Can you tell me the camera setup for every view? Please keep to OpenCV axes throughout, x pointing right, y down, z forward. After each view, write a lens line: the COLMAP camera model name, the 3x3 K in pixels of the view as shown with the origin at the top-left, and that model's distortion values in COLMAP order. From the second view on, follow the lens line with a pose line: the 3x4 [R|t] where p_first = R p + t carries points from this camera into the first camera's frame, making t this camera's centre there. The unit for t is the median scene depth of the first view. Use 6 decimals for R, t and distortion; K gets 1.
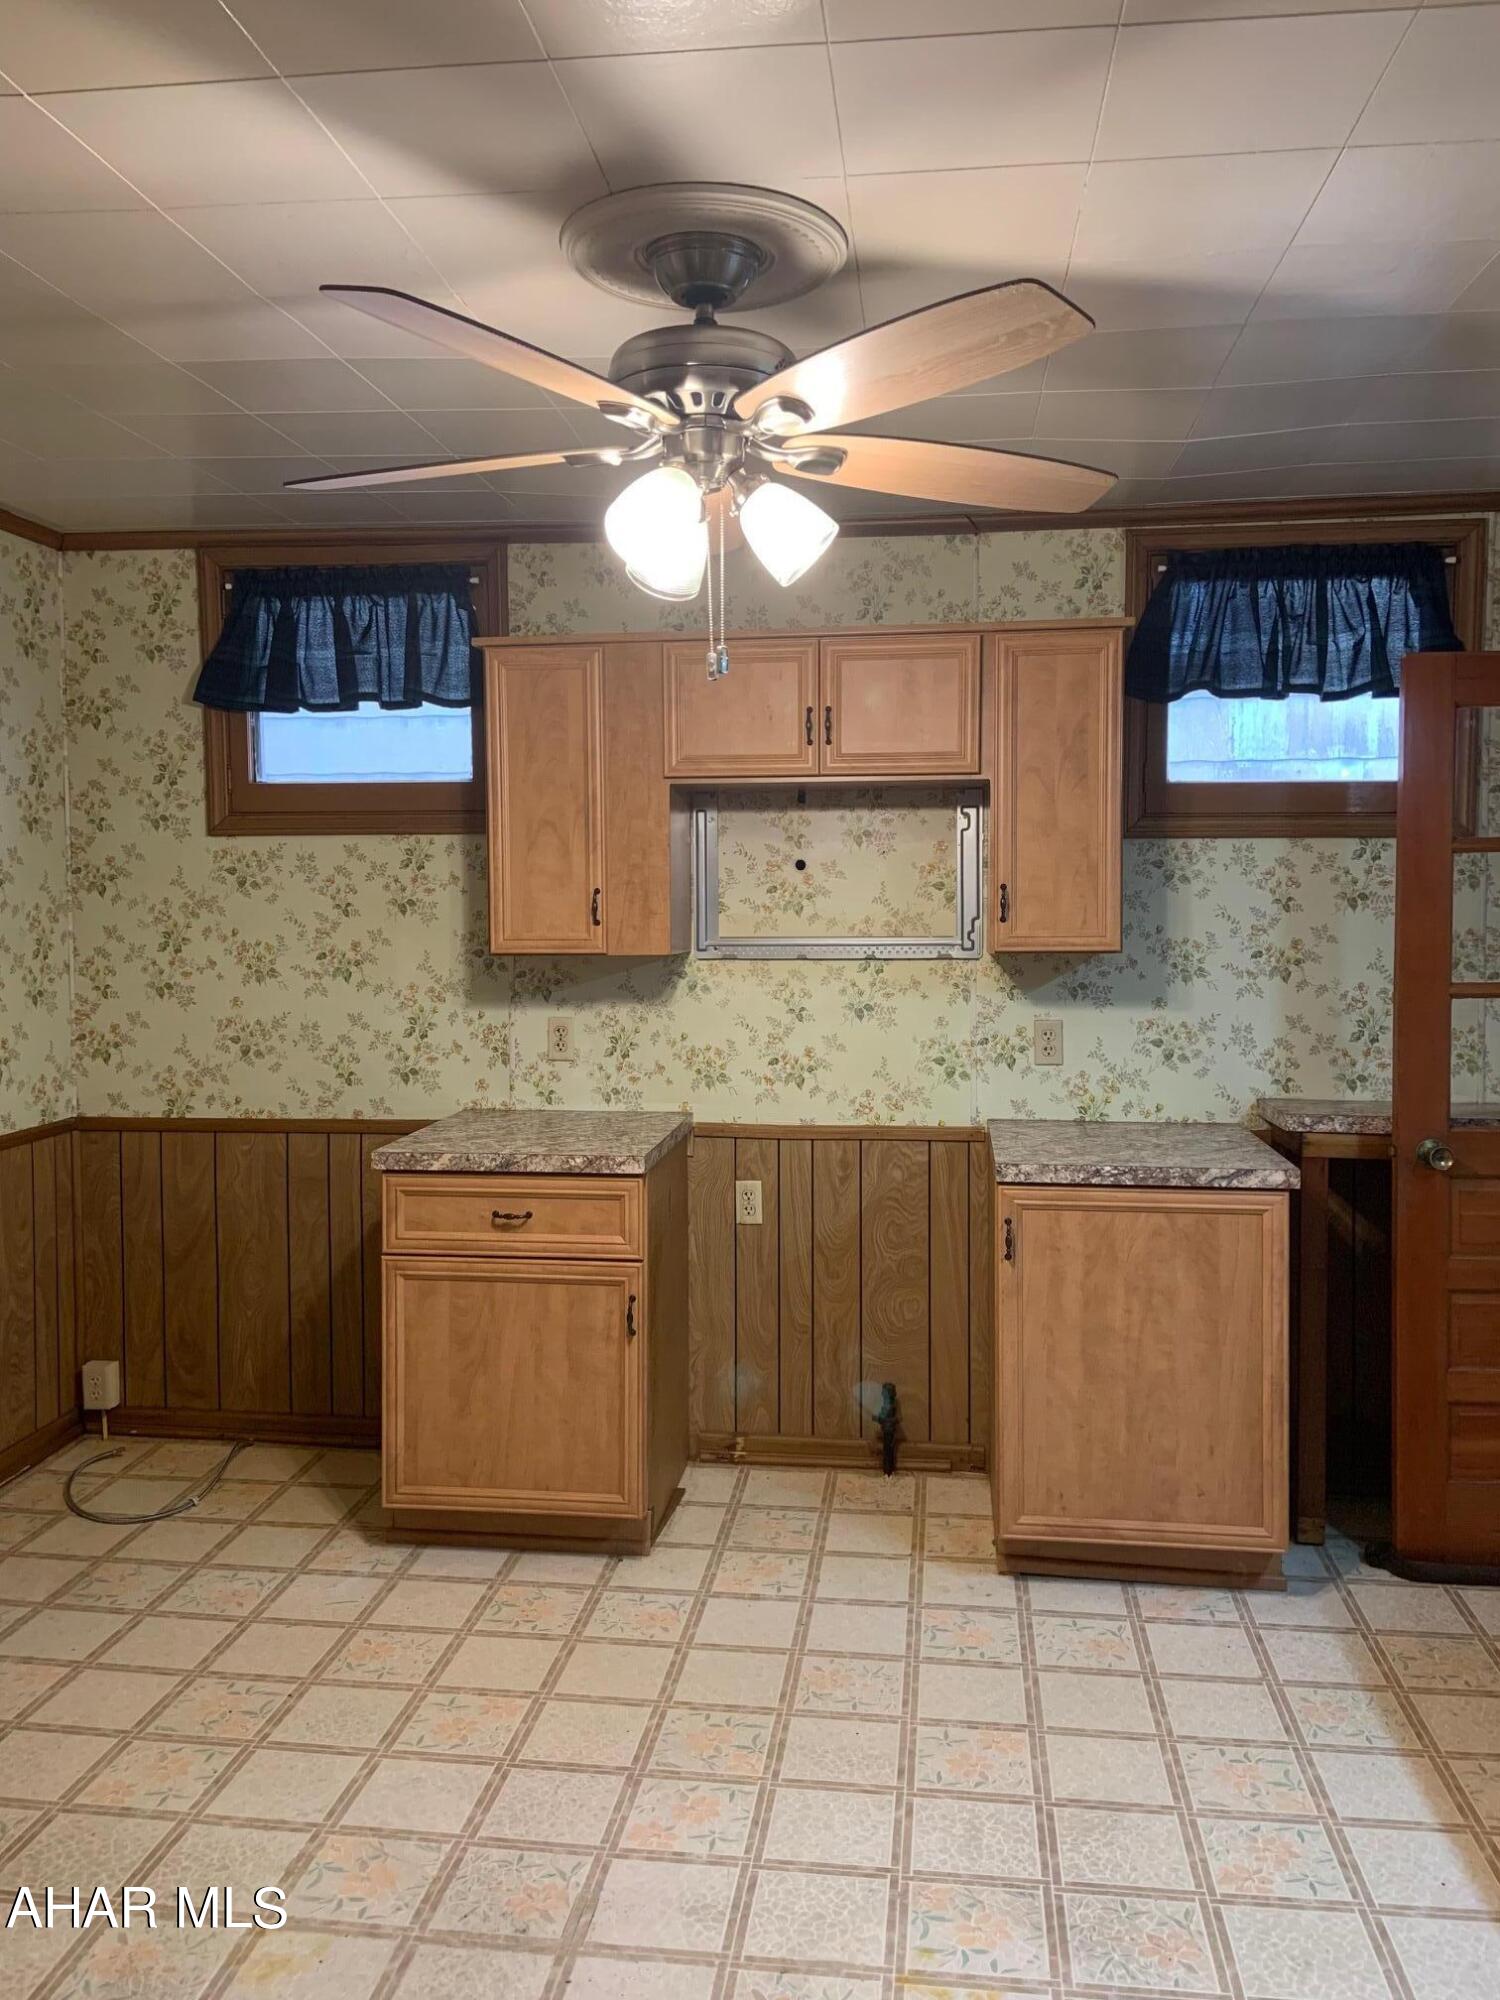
lens RADIAL K [[1517.7, 0, 747.8], [0, 1517.7, 971.1], [0, 0, 1]] dist [0.125261, -0.165656]
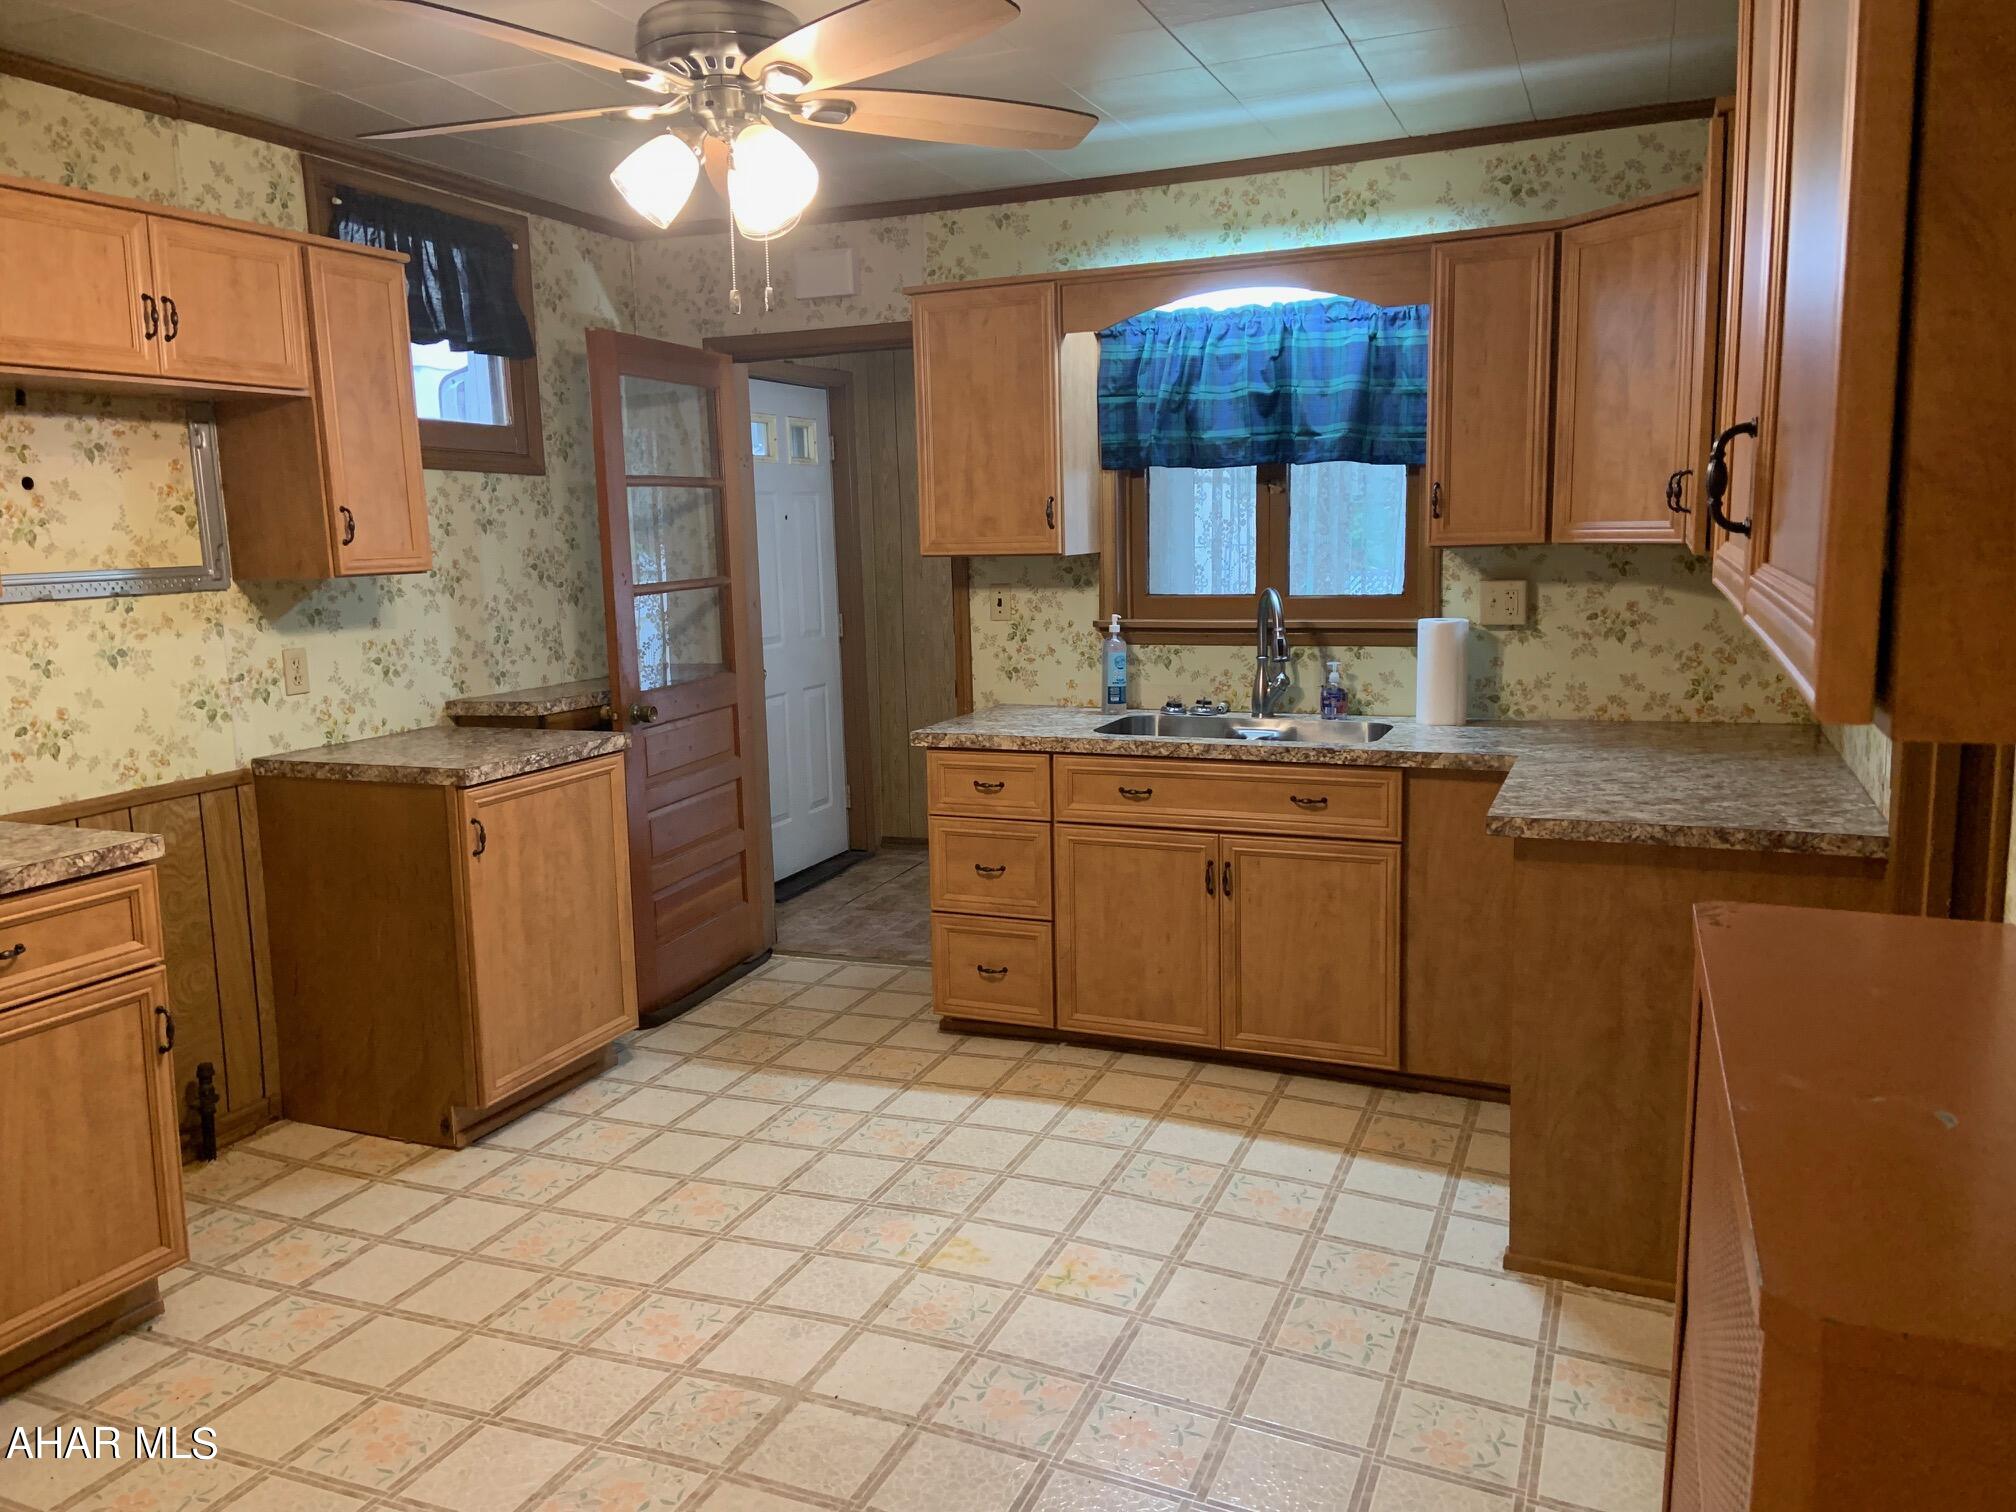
lens RADIAL K [[1515.8, 0, 1010.9], [0, 1515.8, 741.3], [0, 0, 1]] dist [0.146272, -0.191289]
pose [[0.263188, -0.139453, 0.954612, -0.682121], [0.071560, 0.989594, 0.124834, -0.000529], [-0.962087, 0.035457, 0.270429, 0.303882]]
